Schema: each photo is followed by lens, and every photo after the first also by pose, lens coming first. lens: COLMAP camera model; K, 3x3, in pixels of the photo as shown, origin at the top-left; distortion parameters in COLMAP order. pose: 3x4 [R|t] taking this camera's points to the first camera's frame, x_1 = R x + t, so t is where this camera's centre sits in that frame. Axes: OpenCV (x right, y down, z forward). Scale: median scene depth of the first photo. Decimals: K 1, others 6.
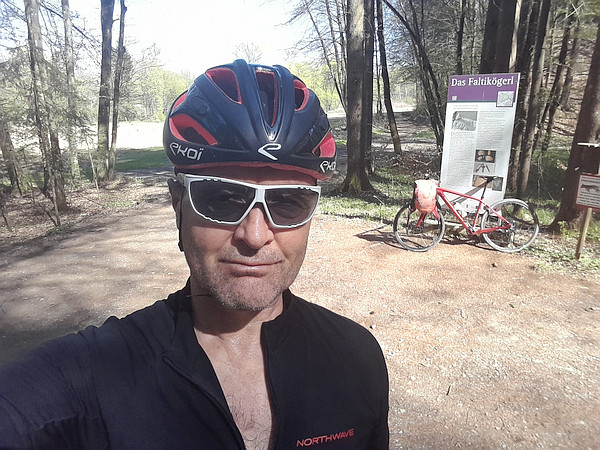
lens RADIAL K [[401.4, 0, 301.6], [0, 401.4, 228.2], [0, 0, 1]] dist [-0.009036, -0.002554]
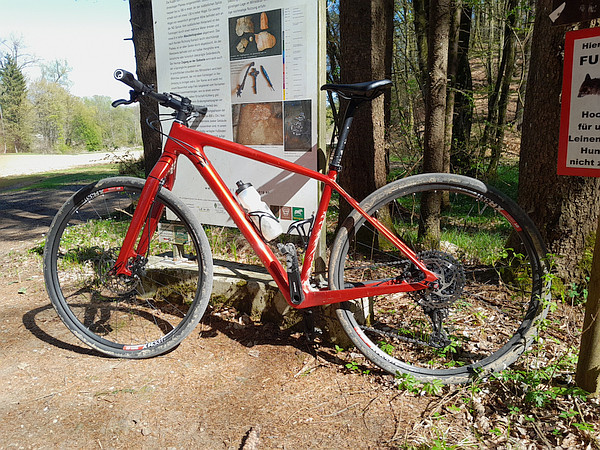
lens RADIAL K [[460.9, 0, 300.8], [0, 460.9, 224.5], [0, 0, 1]] dist [0.006824, 0.000644]
pose [[0.990784, -0.022234, 0.133613, 0.441767], [0.036694, 0.993608, -0.106757, -0.004528], [-0.130385, 0.110676, 0.985267, 0.673652]]
